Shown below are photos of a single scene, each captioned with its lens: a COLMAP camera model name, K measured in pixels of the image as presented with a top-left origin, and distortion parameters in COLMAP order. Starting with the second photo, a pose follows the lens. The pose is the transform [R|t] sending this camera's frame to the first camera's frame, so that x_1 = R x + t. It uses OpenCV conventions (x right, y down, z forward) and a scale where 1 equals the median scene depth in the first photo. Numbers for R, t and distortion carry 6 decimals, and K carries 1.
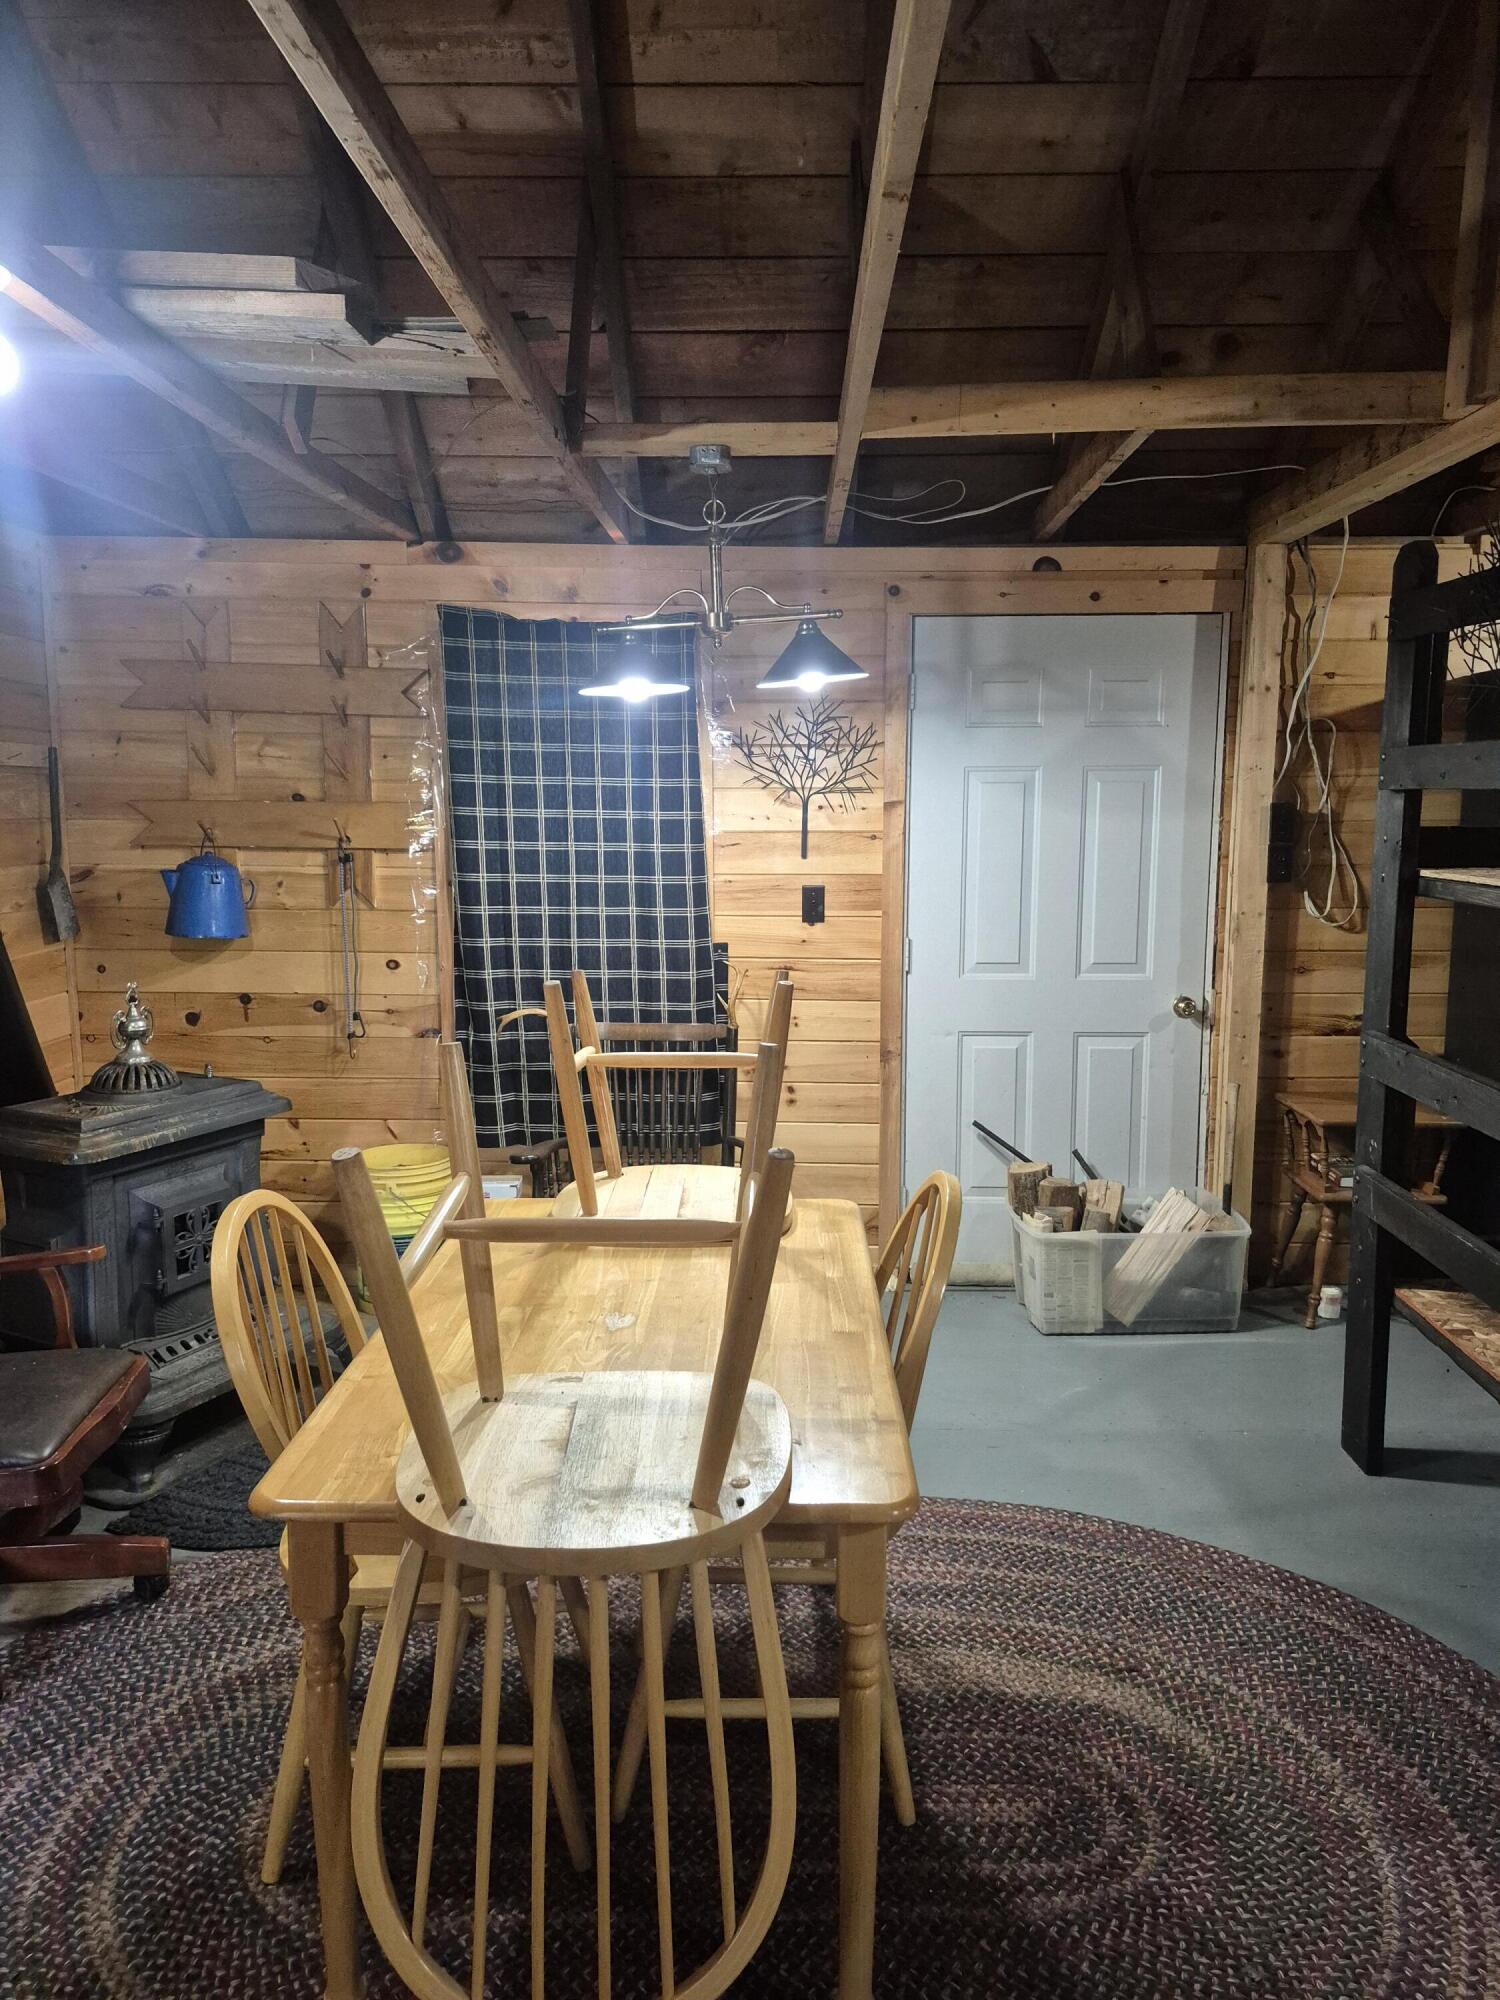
lens RADIAL K [[1383.8, 0, 736.7], [0, 1383.8, 993.8], [0, 0, 1]] dist [0.072445, -0.075456]
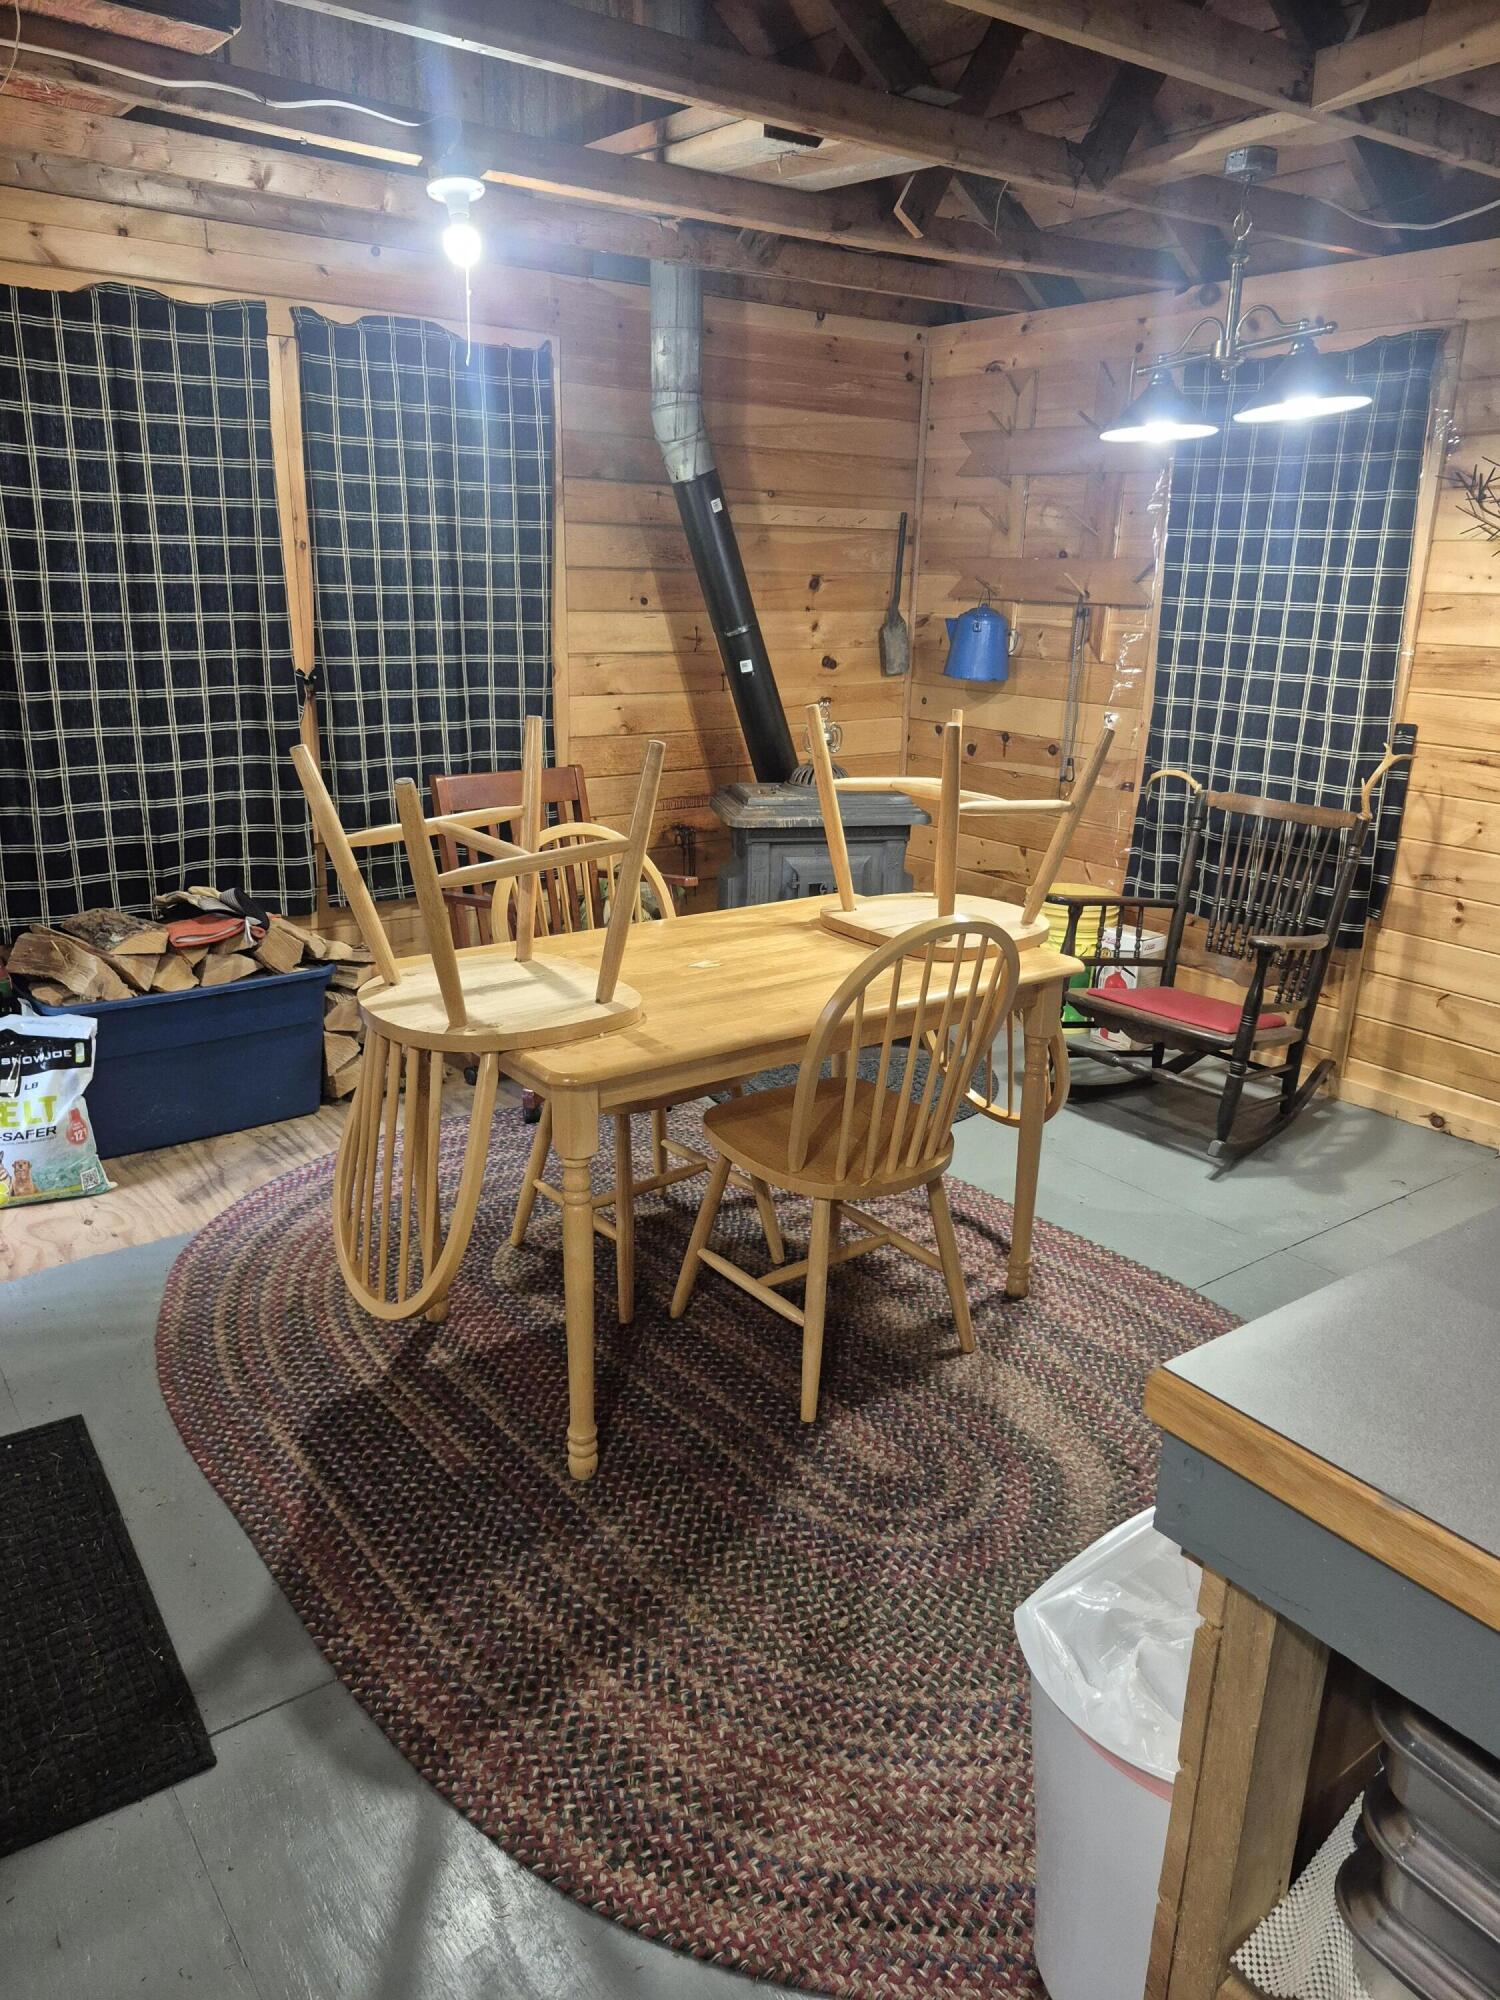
lens RADIAL K [[1383.8, 0, 743.3], [0, 1383.8, 990.5], [0, 0, 1]] dist [0.072445, -0.075456]
pose [[0.595866, 0.241508, -0.765909, 0.467282], [-0.122349, 0.969878, 0.210638, -0.008677], [0.793709, -0.031804, 0.607466, 0.120849]]
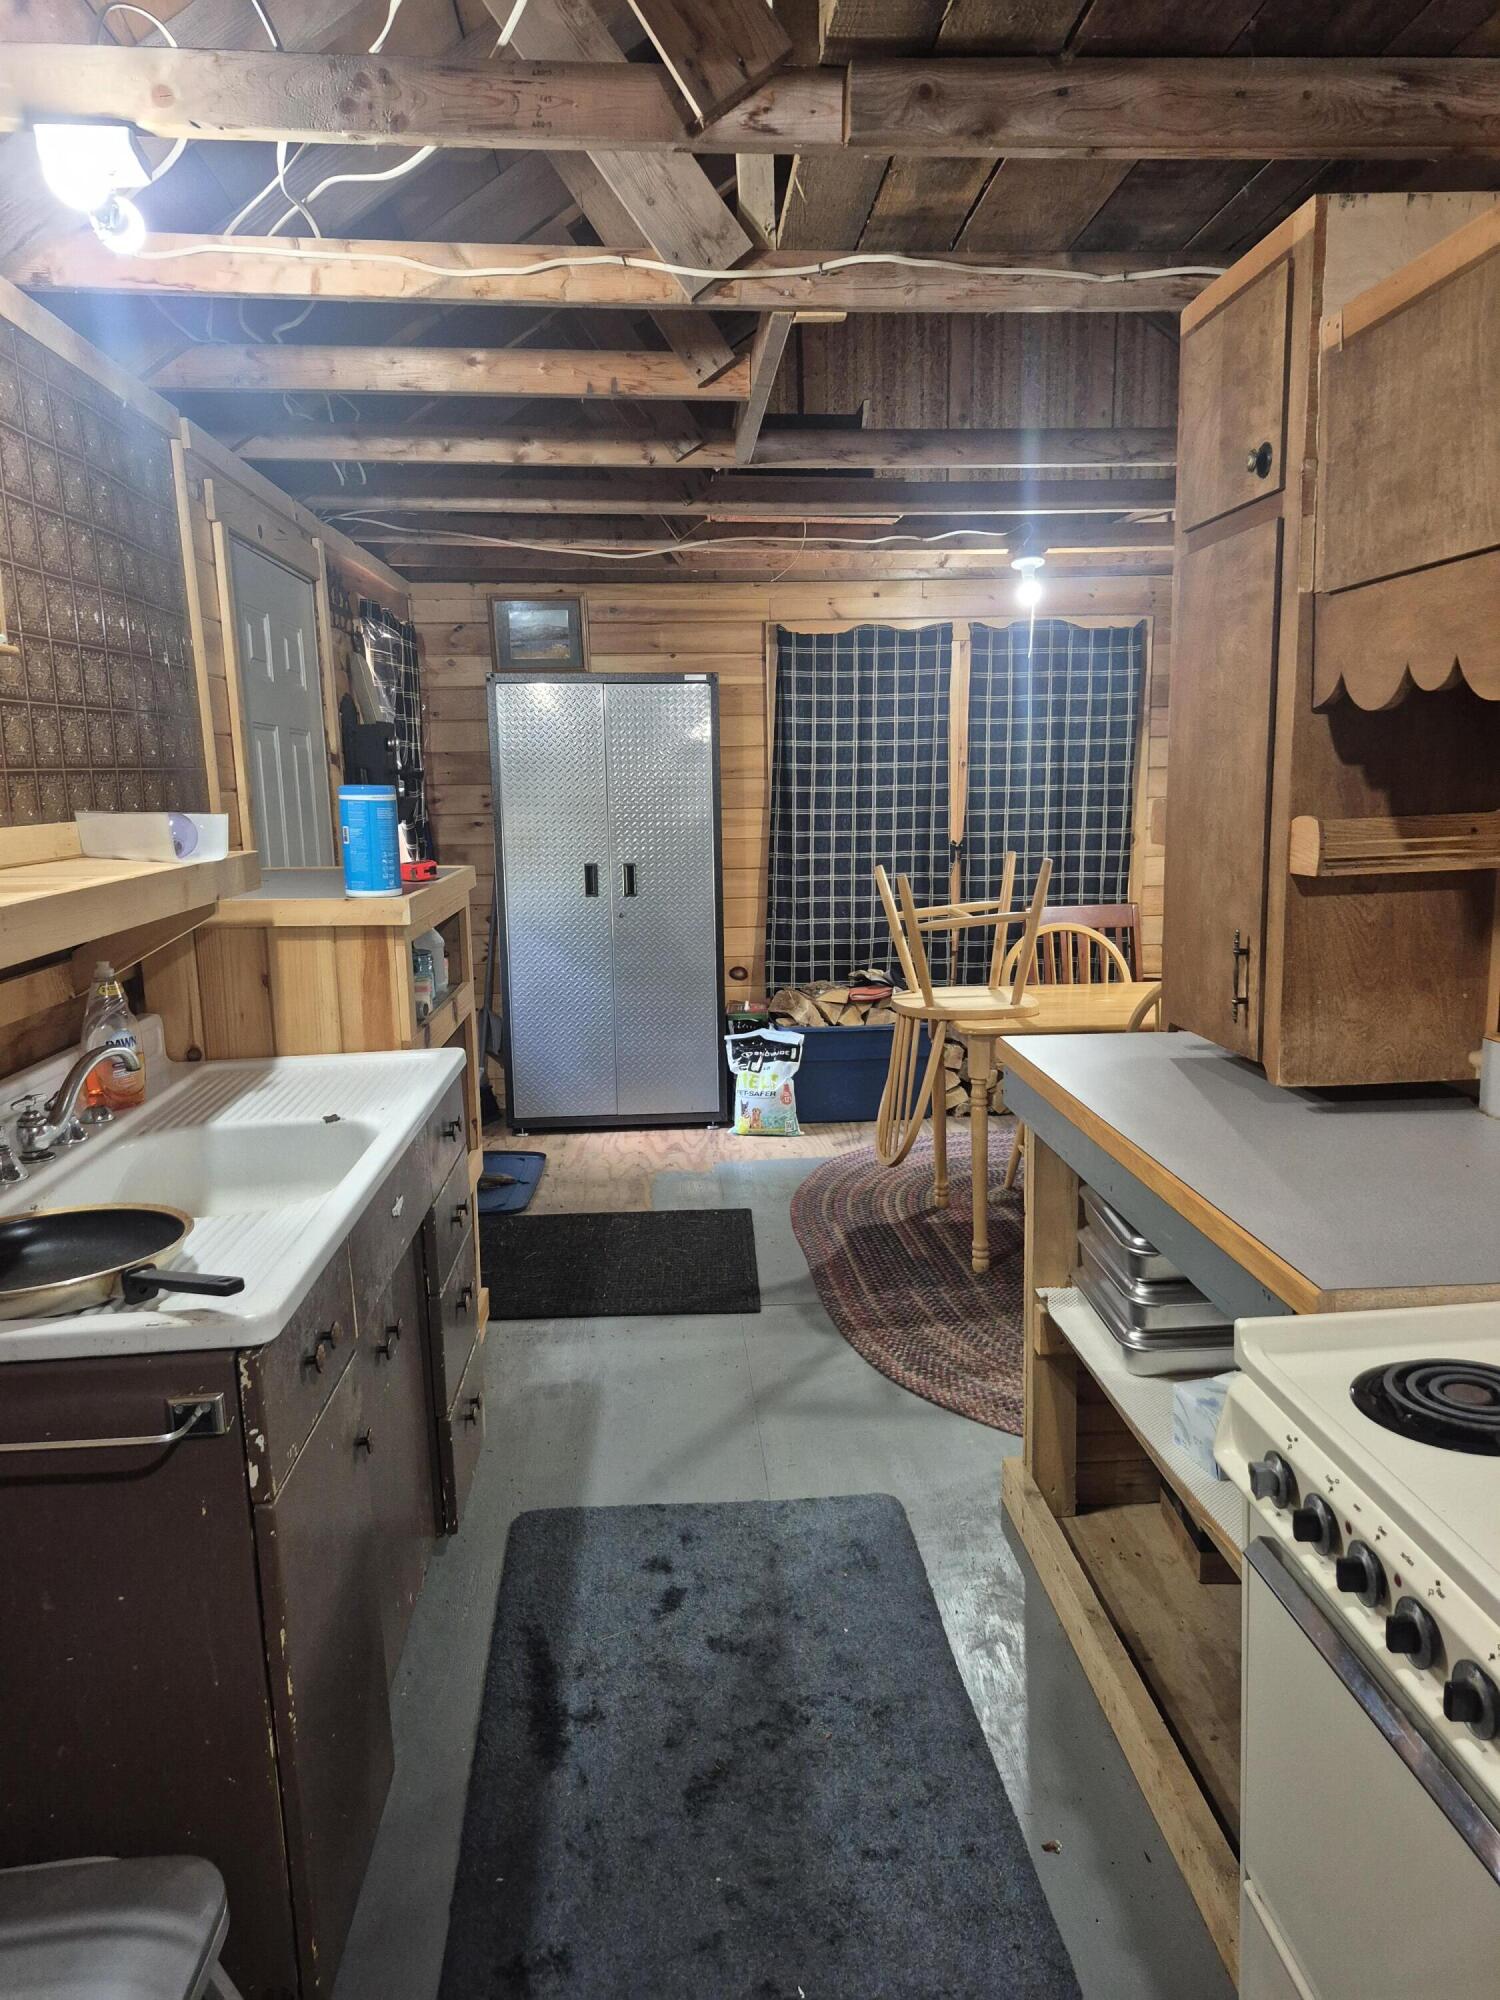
lens RADIAL K [[1383.8, 0, 755.0], [0, 1383.8, 1010.6], [0, 0, 1]] dist [0.072445, -0.075456]
pose [[0.068134, 0.159469, -0.984849, 0.730657], [-0.107322, 0.982586, 0.151678, -0.007823], [0.991887, 0.095362, 0.084062, 0.133720]]
